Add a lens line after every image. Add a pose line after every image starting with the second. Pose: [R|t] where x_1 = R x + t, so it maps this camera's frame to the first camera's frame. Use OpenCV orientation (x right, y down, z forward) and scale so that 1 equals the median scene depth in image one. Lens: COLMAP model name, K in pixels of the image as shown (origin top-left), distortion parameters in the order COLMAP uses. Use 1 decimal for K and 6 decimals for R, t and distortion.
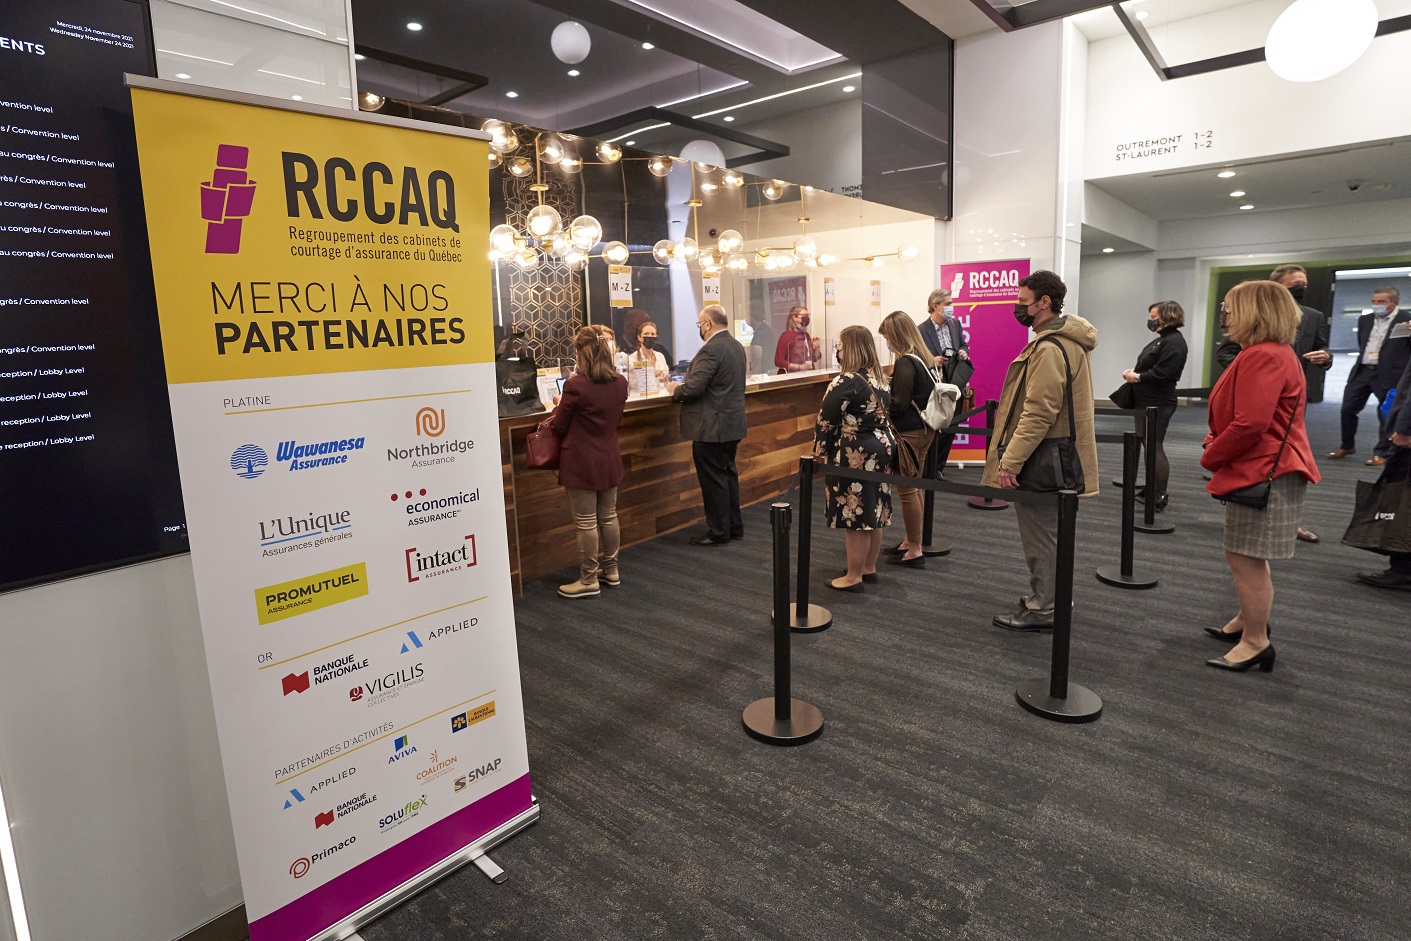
lens RADIAL K [[715.3, 0, 664.9], [0, 715.3, 439.3], [0, 0, 1]] dist [-0.071309, 0.033699]
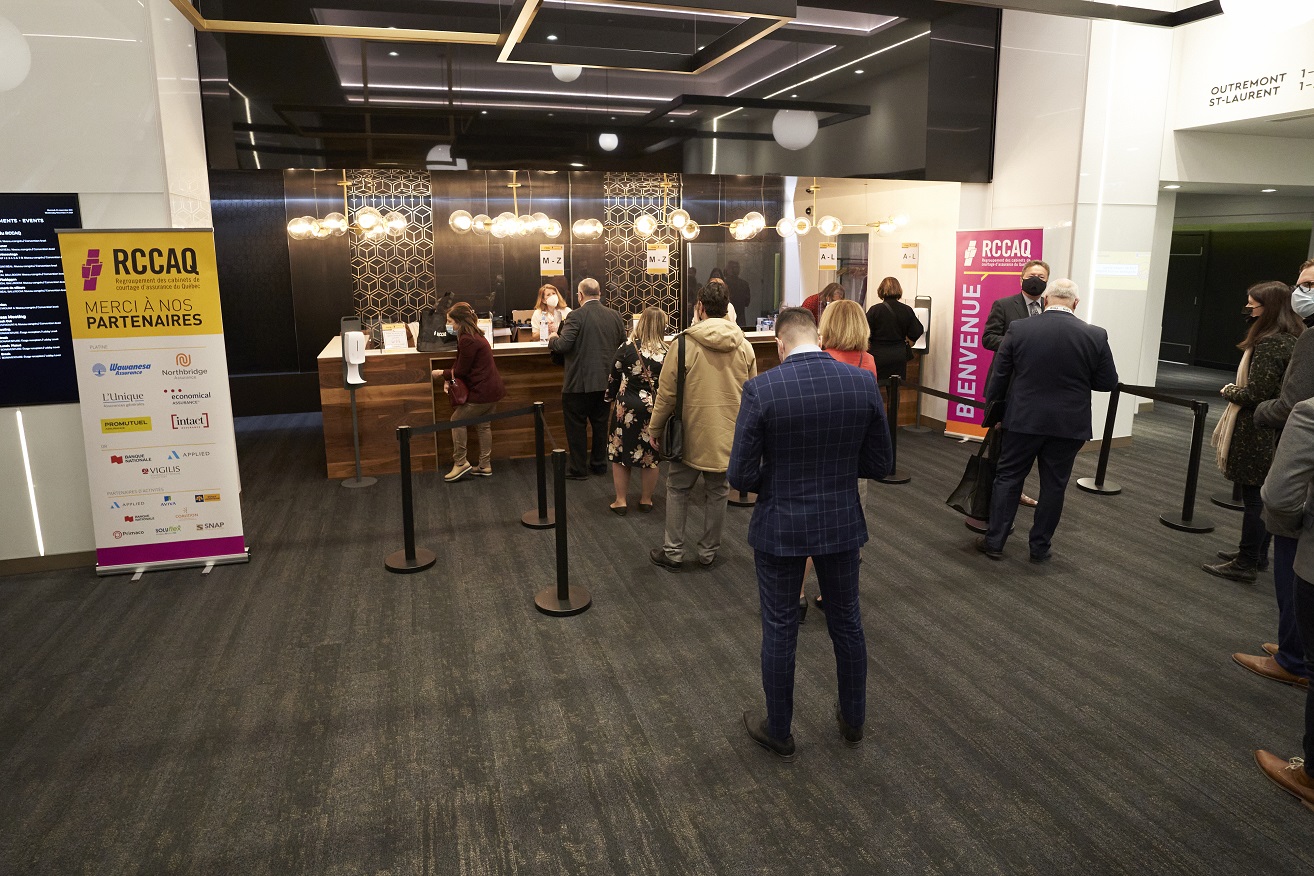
lens RADIAL K [[718.2, 0, 653.9], [0, 718.2, 380.8], [0, 0, 1]] dist [-0.082258, 0.044598]
pose [[0.867880, 0.117310, -0.482724, 2.046656], [-0.099002, 0.993069, 0.063339, -0.247696], [0.486809, -0.007180, 0.873479, -0.205375]]
